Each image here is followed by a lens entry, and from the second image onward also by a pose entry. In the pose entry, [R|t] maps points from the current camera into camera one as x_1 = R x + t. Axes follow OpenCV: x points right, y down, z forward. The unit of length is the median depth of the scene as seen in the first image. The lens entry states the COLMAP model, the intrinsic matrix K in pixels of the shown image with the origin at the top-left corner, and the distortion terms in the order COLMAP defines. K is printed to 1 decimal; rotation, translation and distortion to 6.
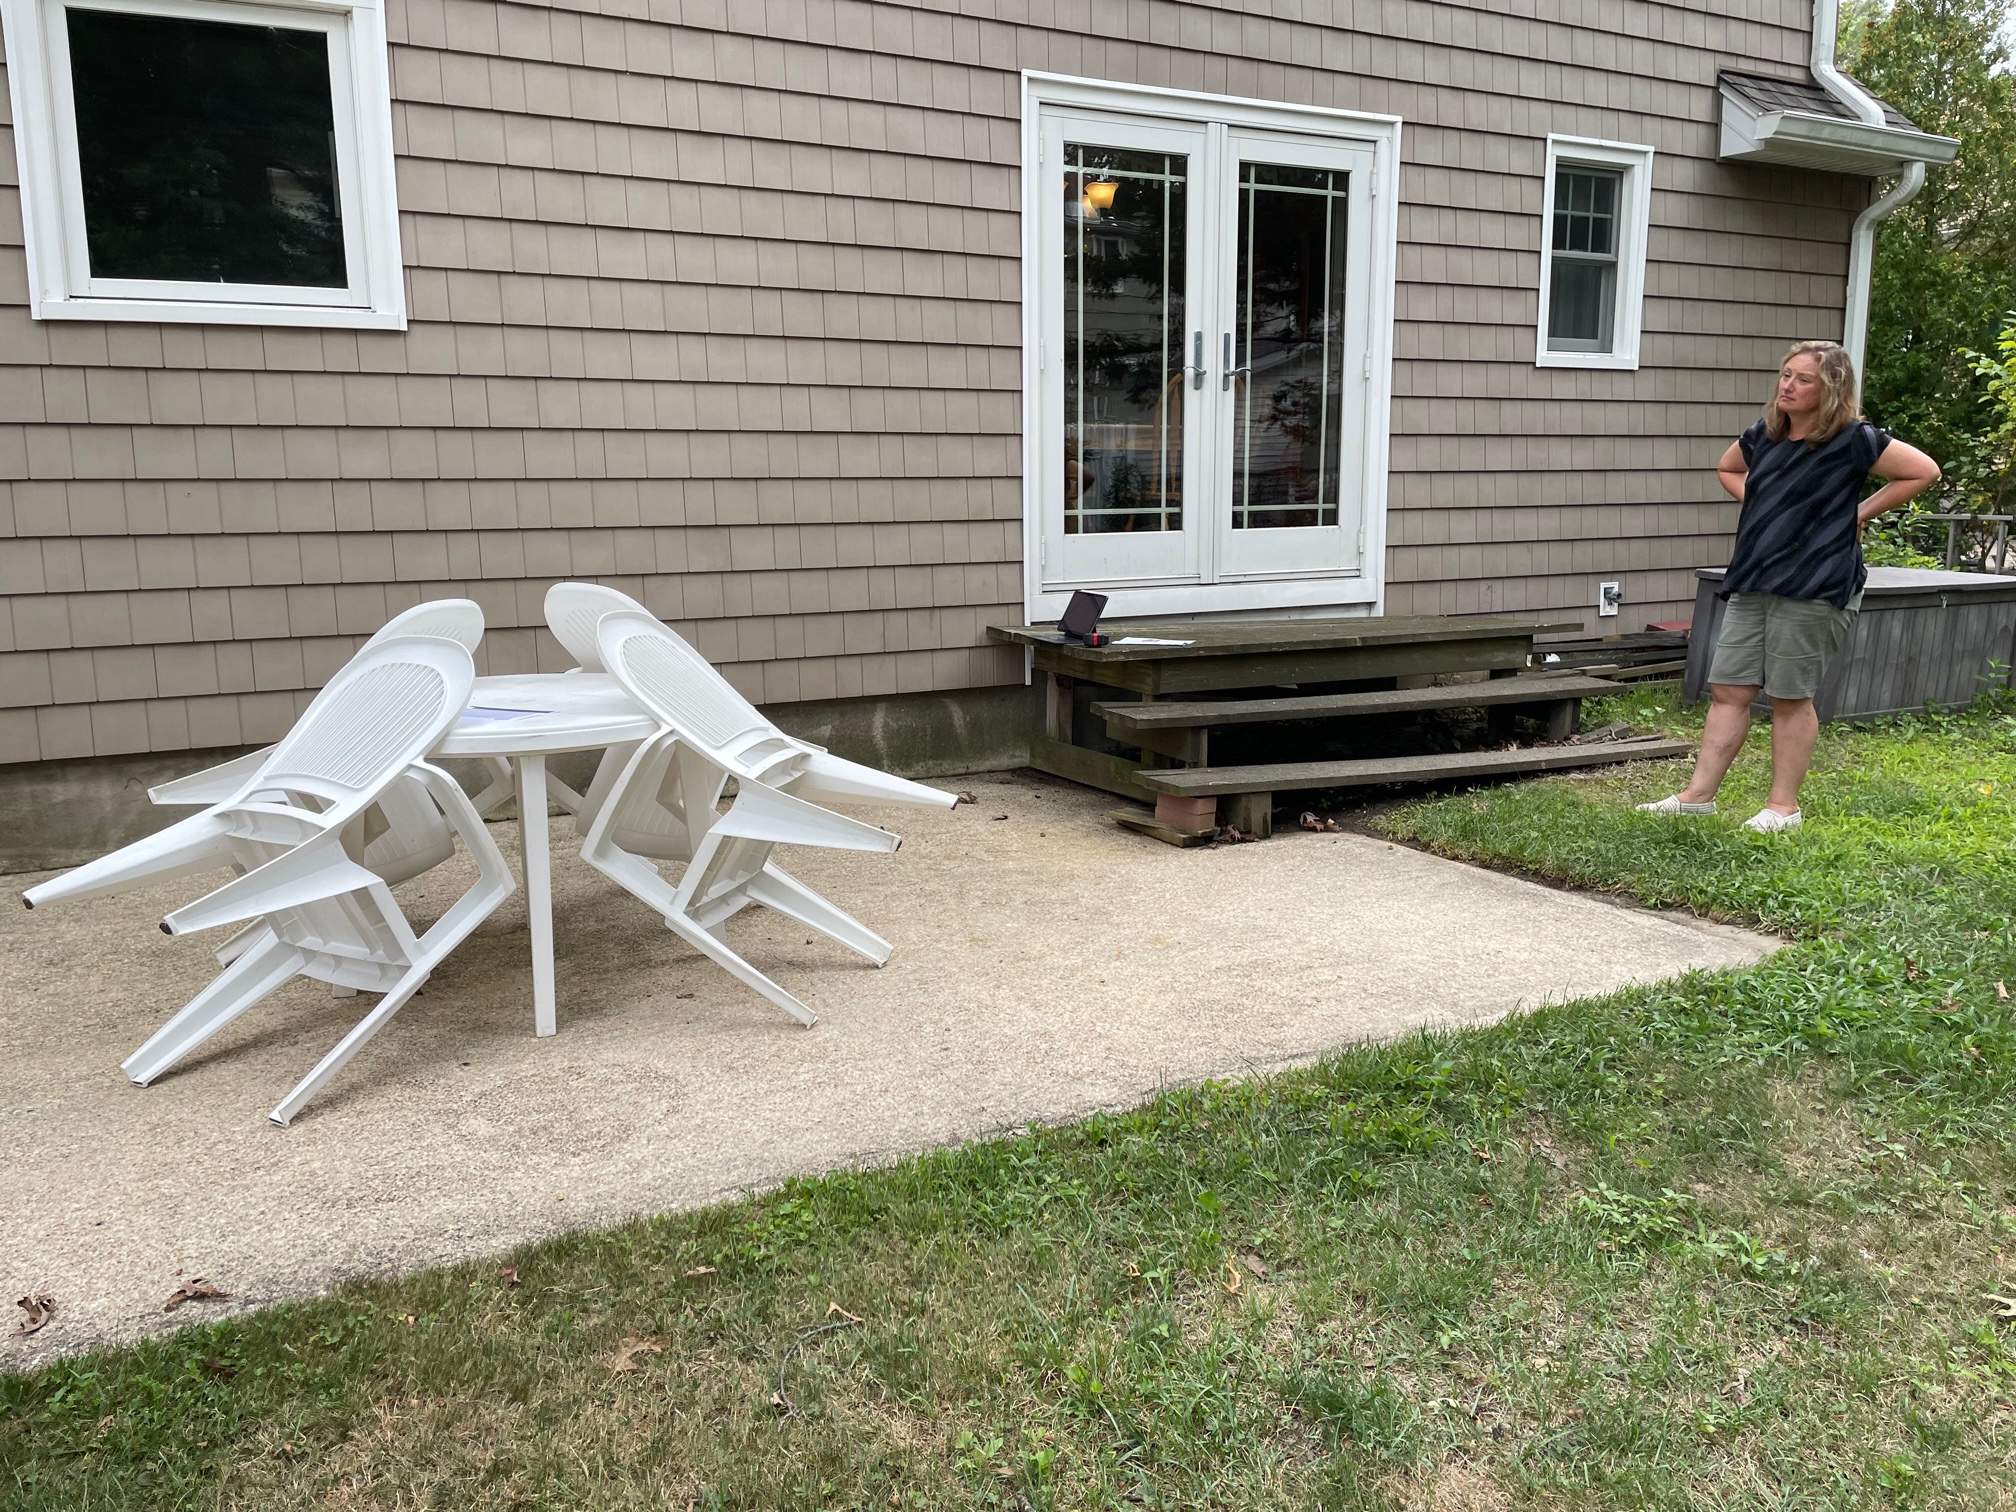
lens RADIAL K [[1516.5, 0, 1008.3], [0, 1516.5, 734.3], [0, 0, 1]] dist [0.087907, -0.110923]
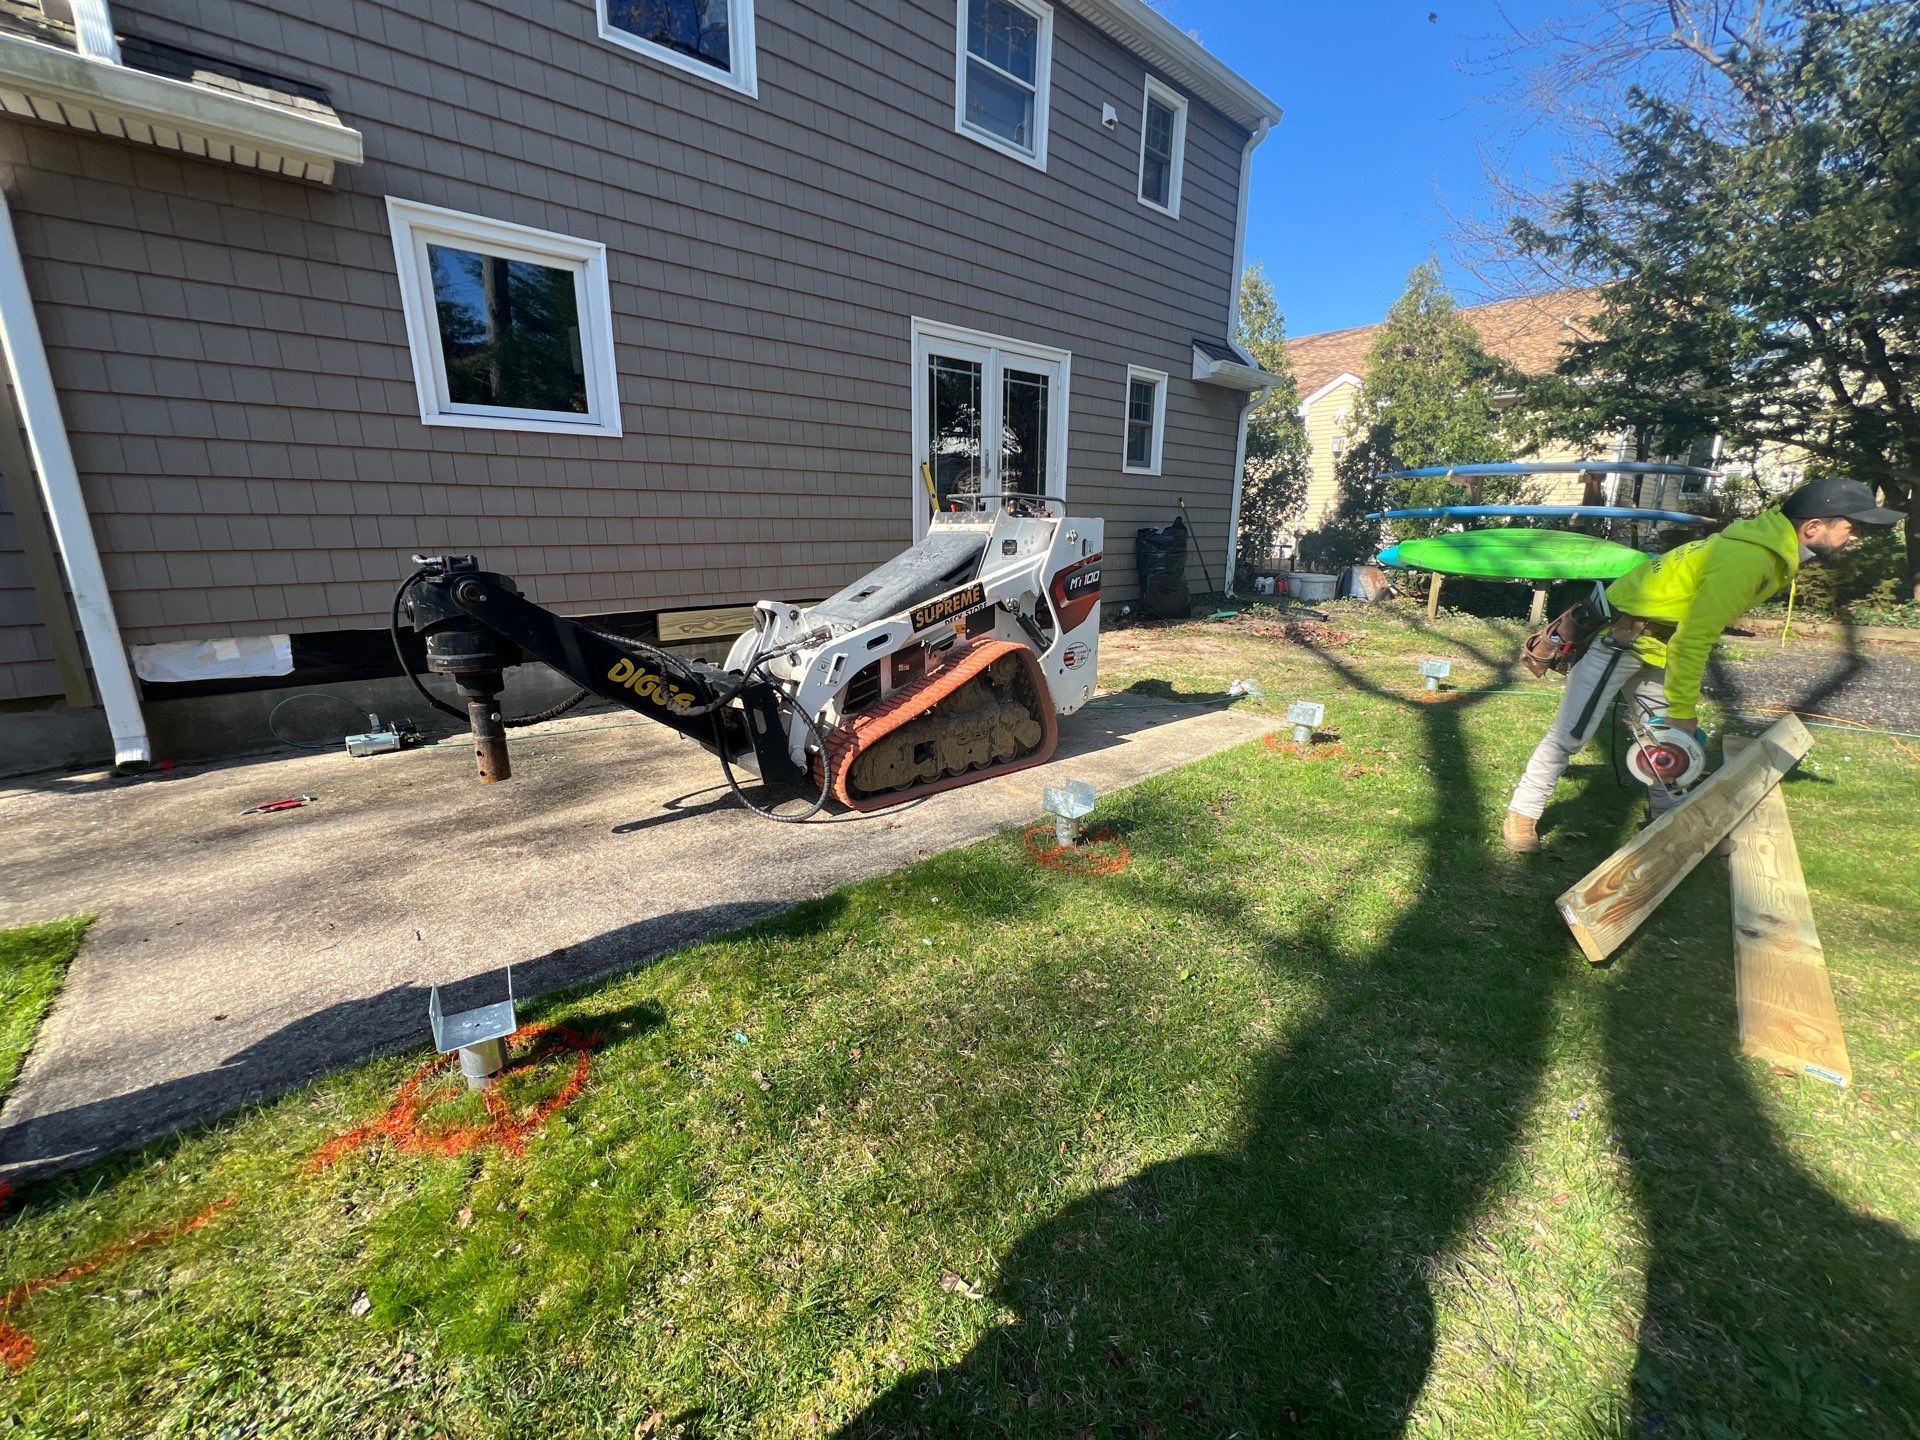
lens RADIAL K [[763.5, 0, 954.1], [0, 763.5, 719.0], [0, 0, 1]] dist [-0.006774, 0.001506]
pose [[0.972442, -0.048824, 0.227977, -0.188896], [0.030780, 0.996153, 0.082045, 0.015526], [-0.231106, -0.072767, 0.970204, -0.024786]]
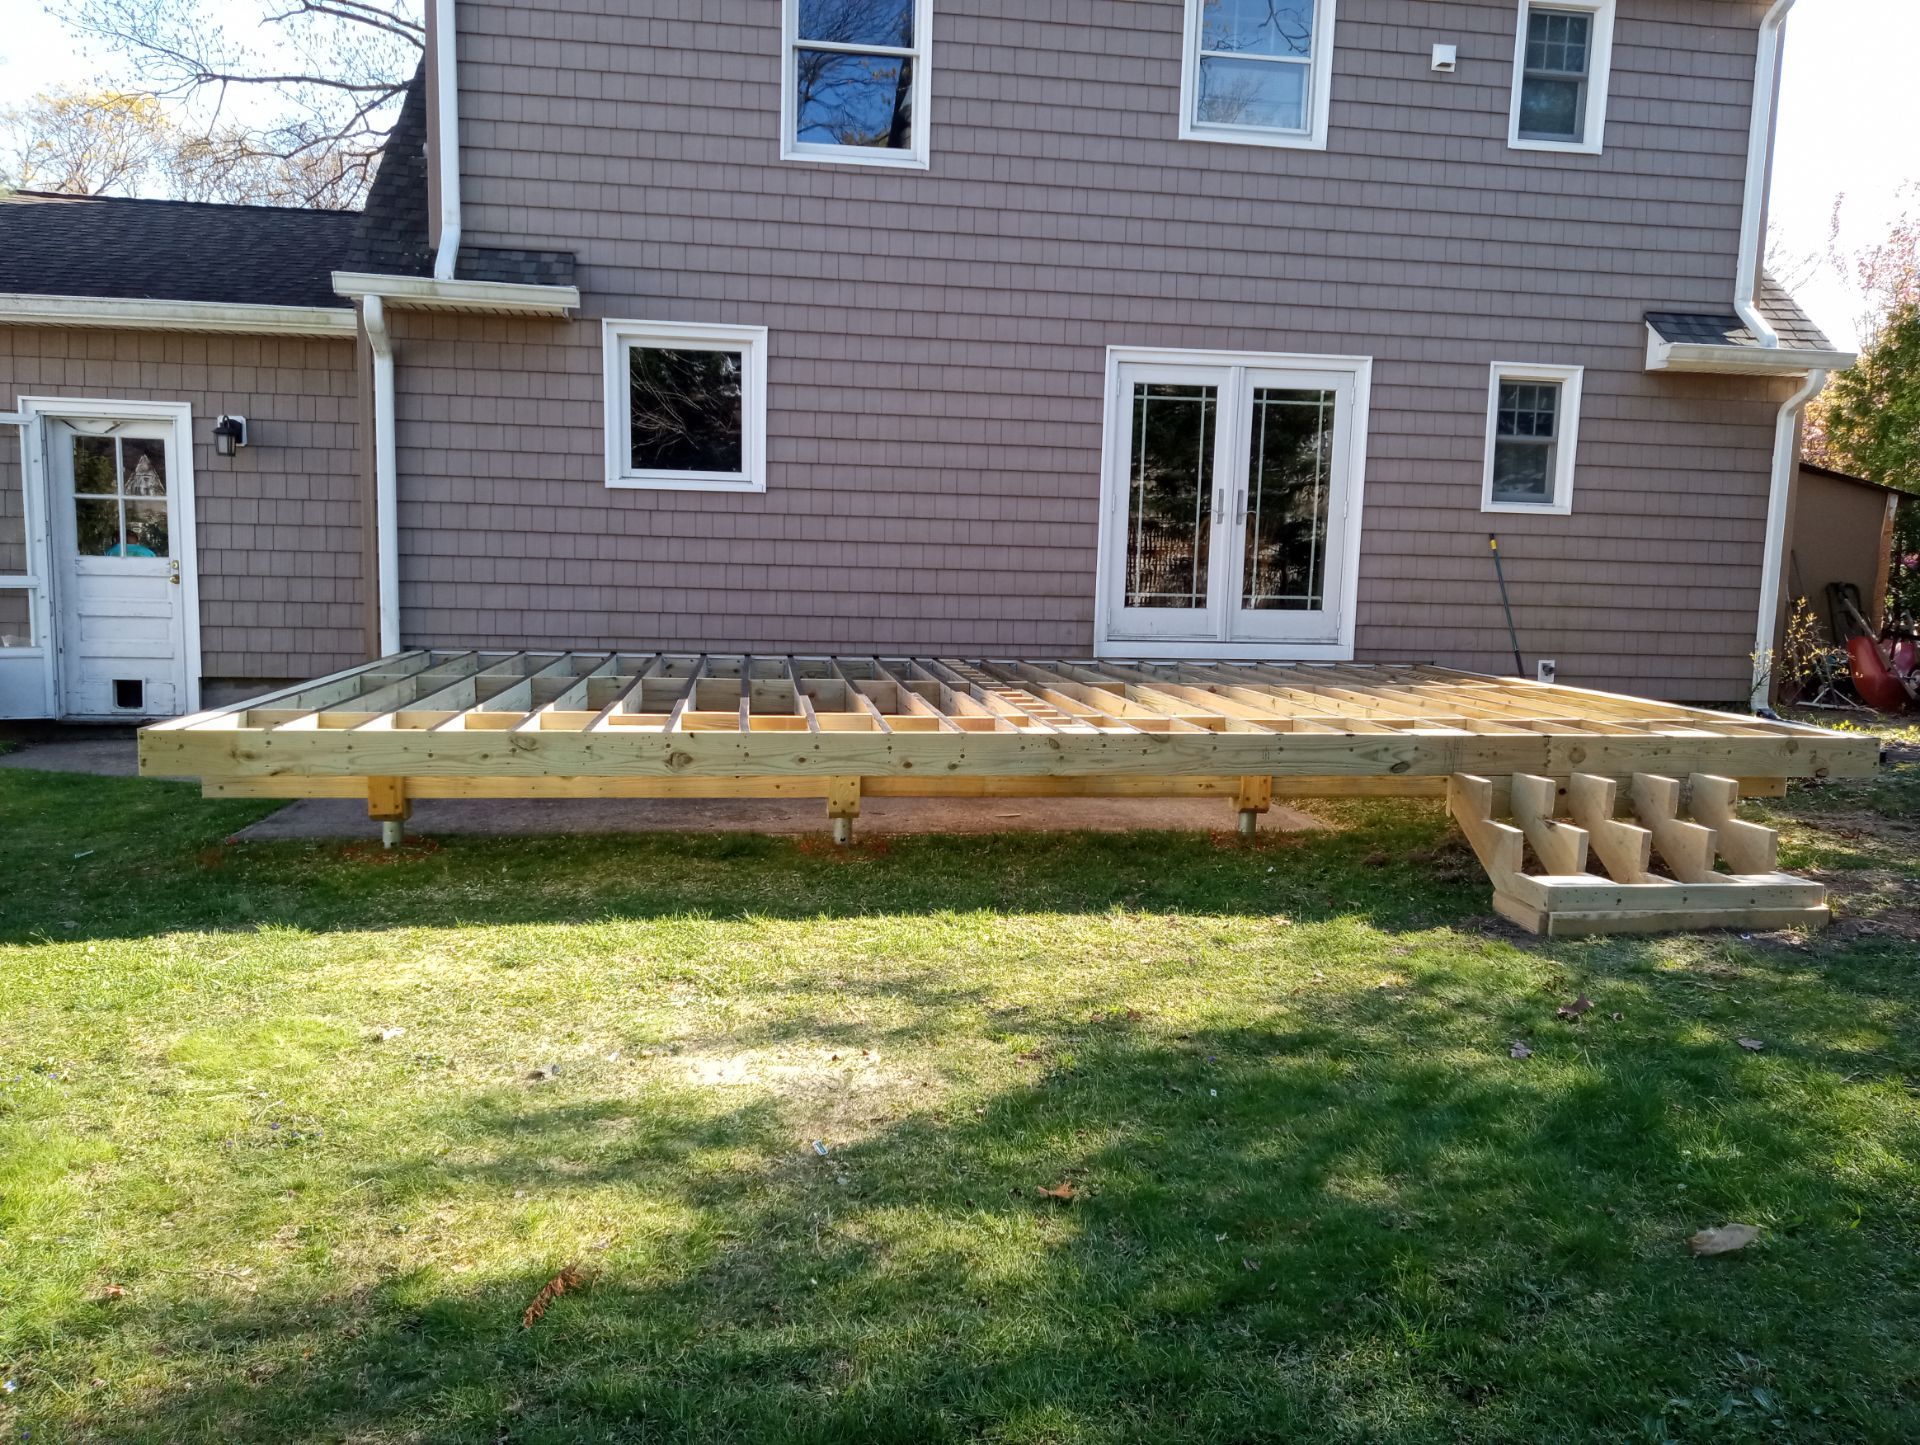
lens RADIAL K [[1406.4, 0, 961.7], [0, 1406.4, 732.1], [0, 0, 1]] dist [0.041659, -0.048879]
pose [[0.942865, 0.072218, -0.325255, 0.408221], [-0.087524, 0.995627, -0.032653, 0.077992], [0.321475, 0.059255, 0.945062, -0.558110]]
